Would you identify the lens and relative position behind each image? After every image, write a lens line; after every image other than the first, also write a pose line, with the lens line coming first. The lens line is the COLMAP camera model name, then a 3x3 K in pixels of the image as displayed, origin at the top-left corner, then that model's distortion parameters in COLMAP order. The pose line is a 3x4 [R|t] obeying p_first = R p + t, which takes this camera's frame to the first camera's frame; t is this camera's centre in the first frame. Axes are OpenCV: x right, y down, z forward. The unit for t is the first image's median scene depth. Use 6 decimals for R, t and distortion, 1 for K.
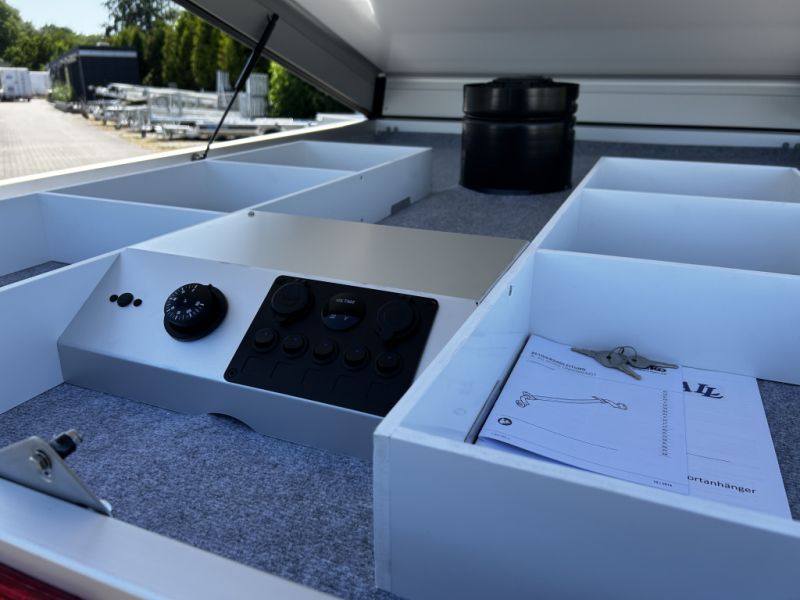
lens RADIAL K [[603.8, 0, 400.0], [0, 603.8, 300.0], [0, 0, 1]] dist [0.042782, -0.048562]
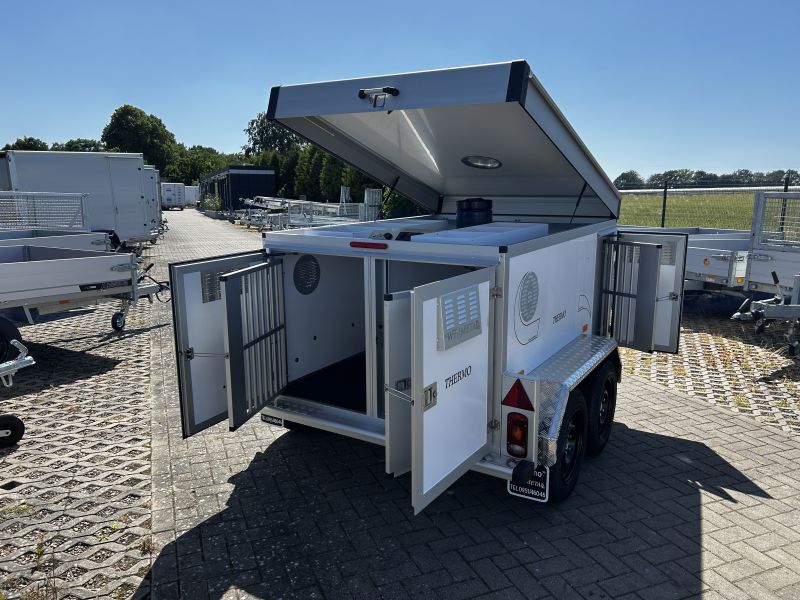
lens RADIAL K [[603.8, 0, 400.0], [0, 603.8, 300.0], [0, 0, 1]] dist [0.042782, -0.048562]
pose [[0.985931, 0.028842, -0.164647, 0.019272], [-0.056344, 0.984699, -0.164903, 0.038211], [0.157372, 0.171860, 0.972470, -0.111851]]
